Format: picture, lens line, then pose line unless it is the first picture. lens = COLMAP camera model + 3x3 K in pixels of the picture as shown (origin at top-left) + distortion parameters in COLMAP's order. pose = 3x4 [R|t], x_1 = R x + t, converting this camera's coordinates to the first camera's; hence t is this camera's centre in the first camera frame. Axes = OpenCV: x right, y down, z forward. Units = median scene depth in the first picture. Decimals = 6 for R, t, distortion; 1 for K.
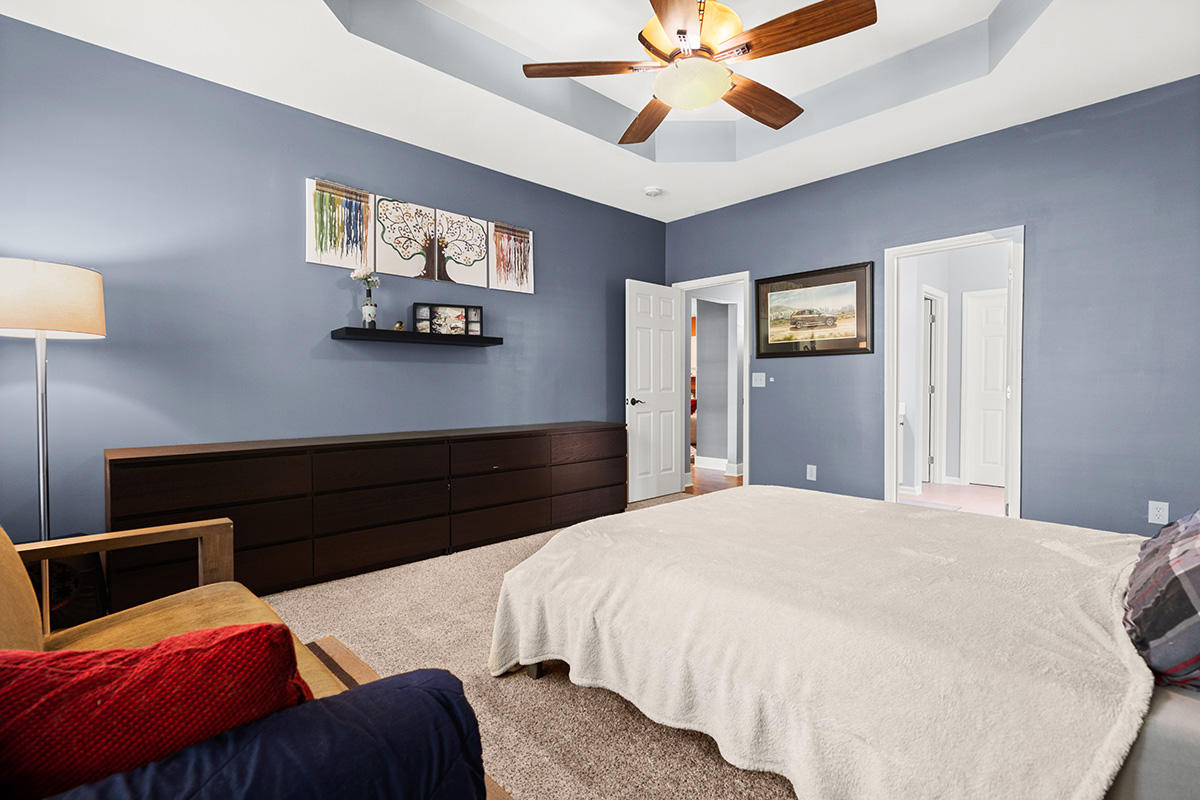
lens RADIAL K [[538.8, 0, 604.5], [0, 538.8, 398.0], [0, 0, 1]] dist [0.008240, -0.002909]
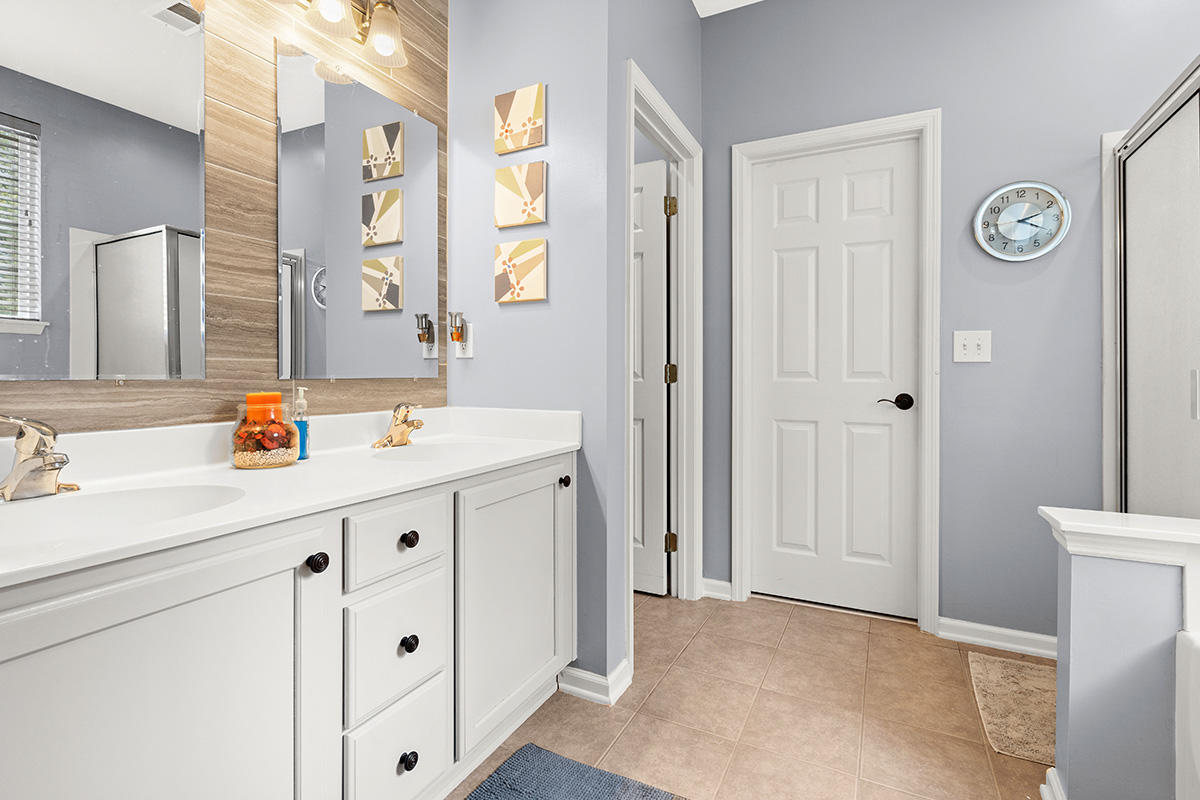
lens RADIAL K [[538.8, 0, 600.0], [0, 538.8, 391.0], [0, 0, 1]] dist [0.008240, -0.002909]
pose [[0.942233, -0.005671, 0.334910, 0.421426], [0.007761, 0.999958, -0.004903, 0.000169], [-0.334868, 0.007219, 0.942237, 0.636826]]
